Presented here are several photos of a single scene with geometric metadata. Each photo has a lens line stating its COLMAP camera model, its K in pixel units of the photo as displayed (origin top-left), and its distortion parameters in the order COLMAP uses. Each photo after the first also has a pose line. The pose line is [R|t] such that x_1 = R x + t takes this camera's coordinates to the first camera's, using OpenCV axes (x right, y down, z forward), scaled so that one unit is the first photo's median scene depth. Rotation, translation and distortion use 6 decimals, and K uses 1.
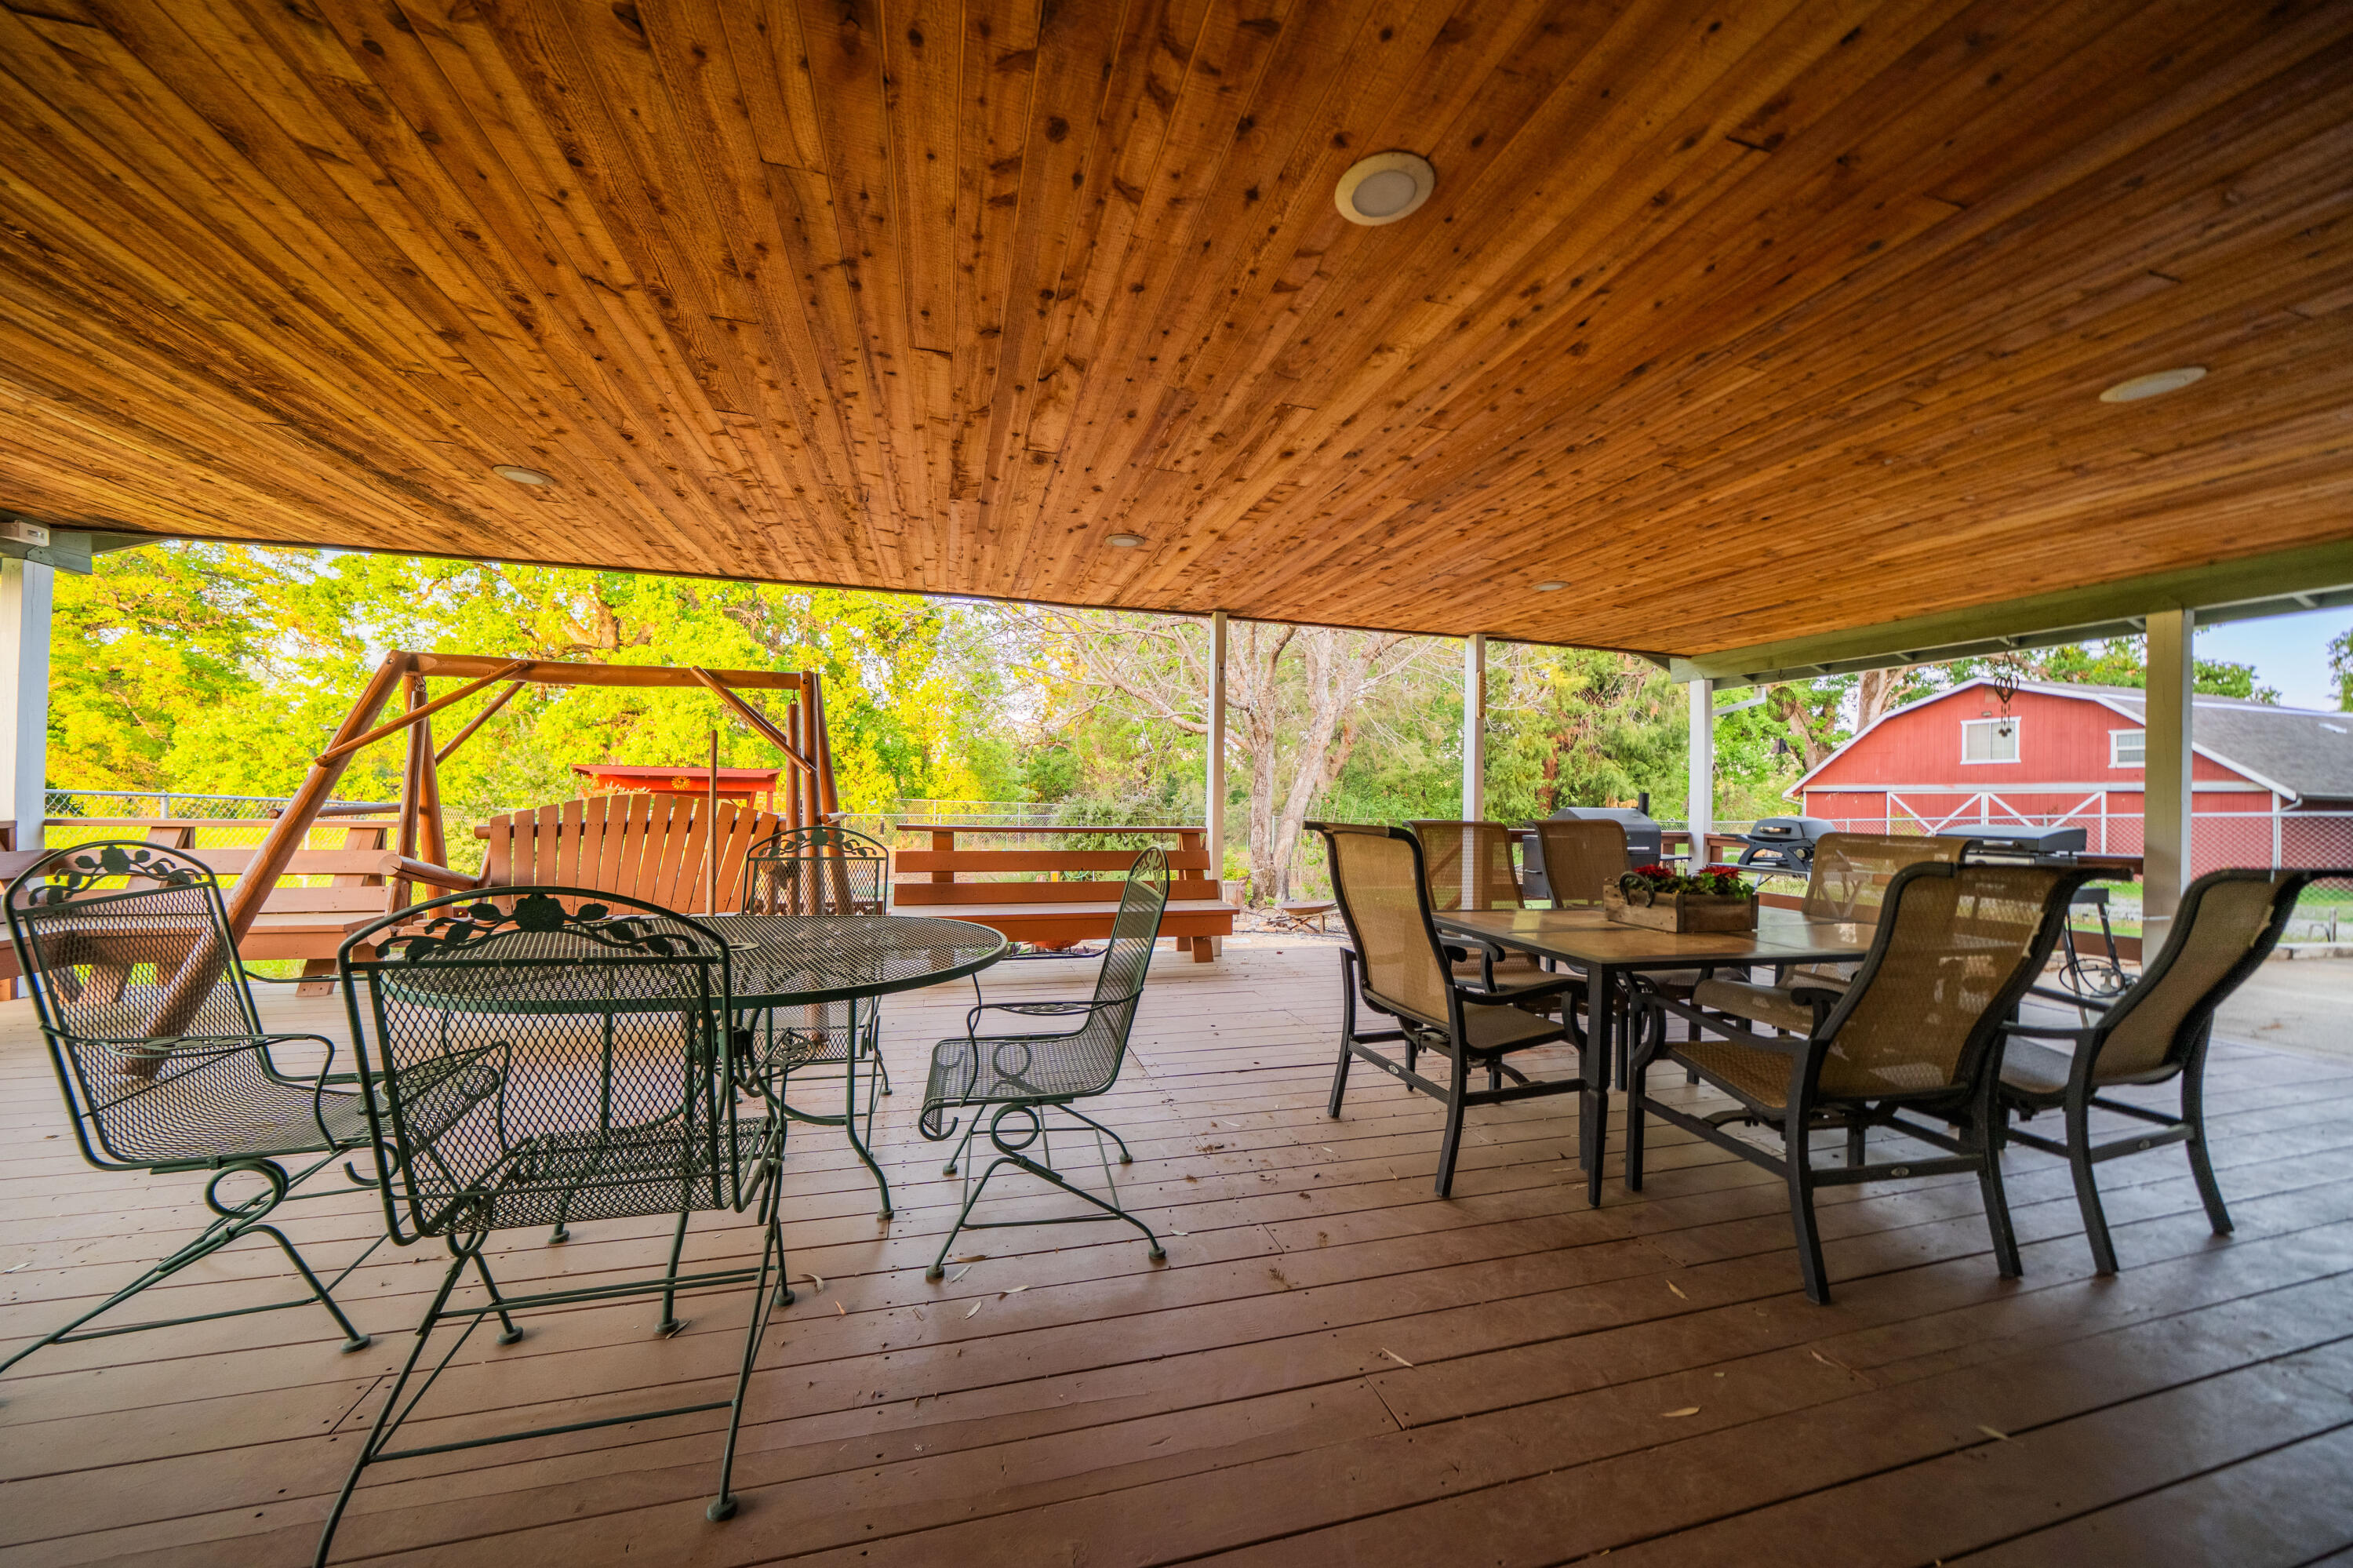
lens RADIAL K [[804.1, 0, 1166.7], [0, 804.1, 793.8], [0, 0, 1]] dist [-0.000883, 0.000073]
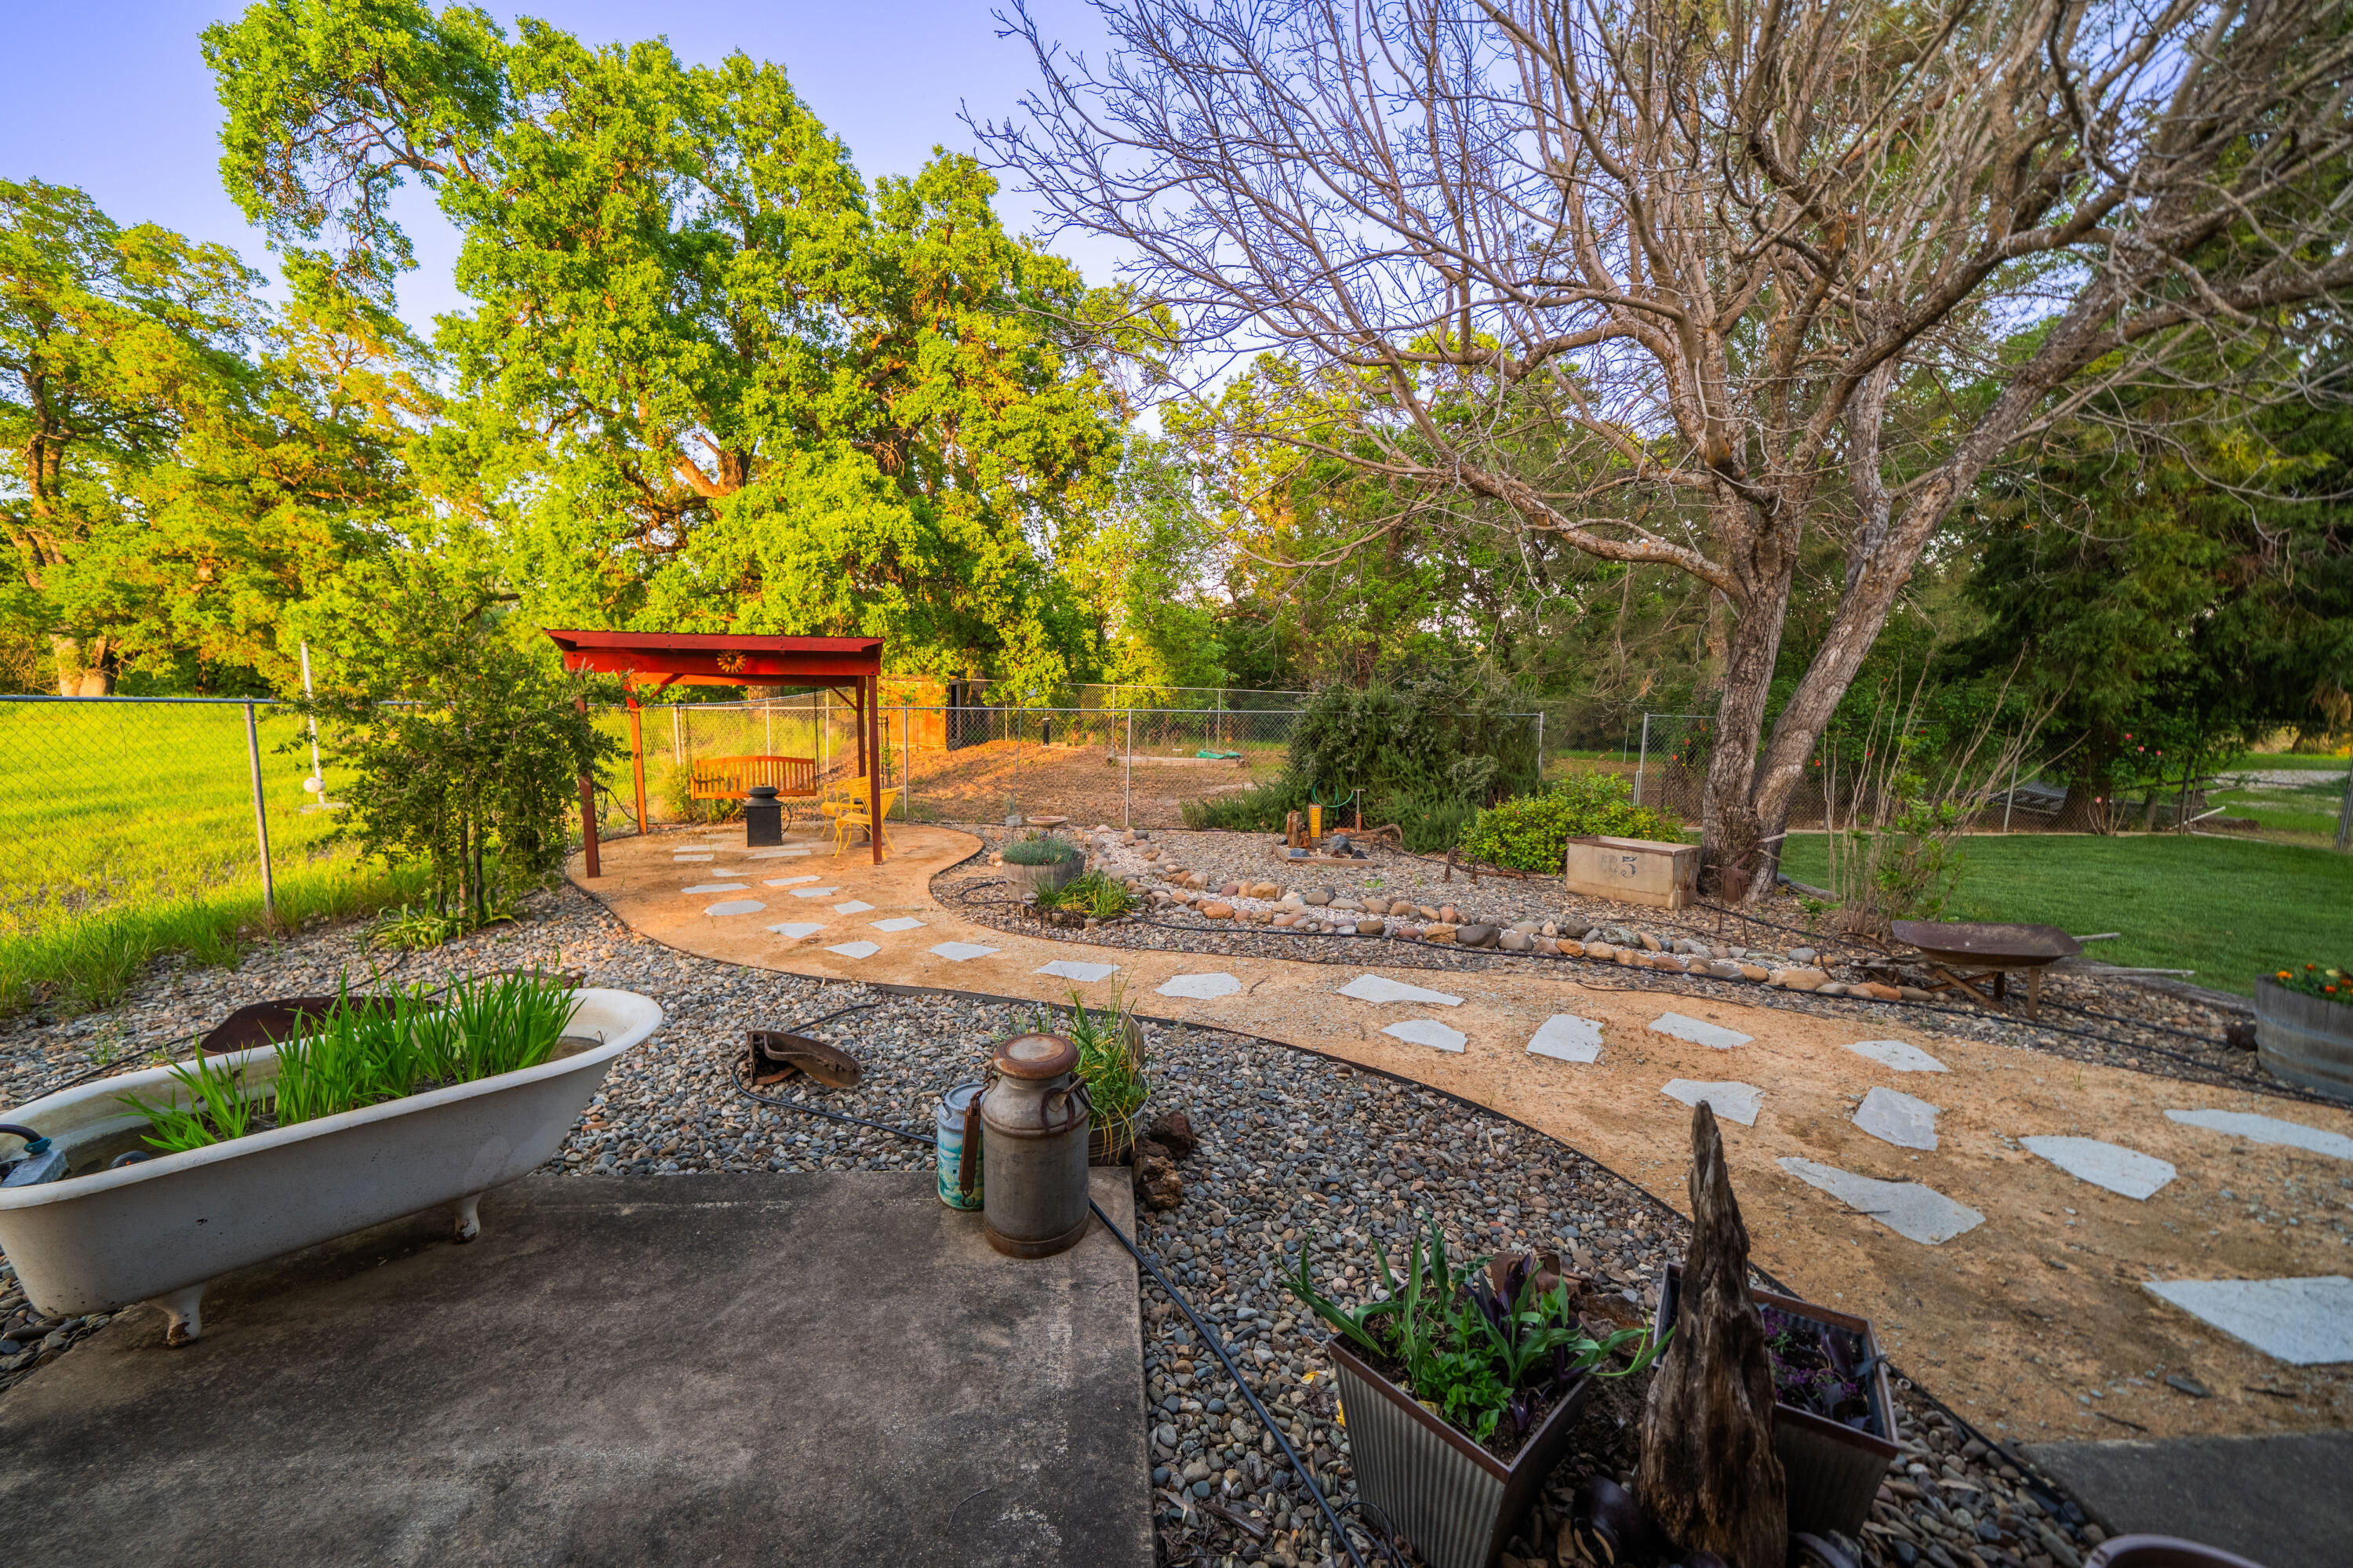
lens RADIAL K [[911.8, 0, 1172.9], [0, 911.8, 783.5], [0, 0, 1]] dist [-0.000288, -0.000301]
pose [[0.978481, 0.023117, -0.205035, -0.049003], [0.001138, 0.993084, 0.117397, -0.001068], [0.206331, -0.115104, 0.971688, 0.142105]]
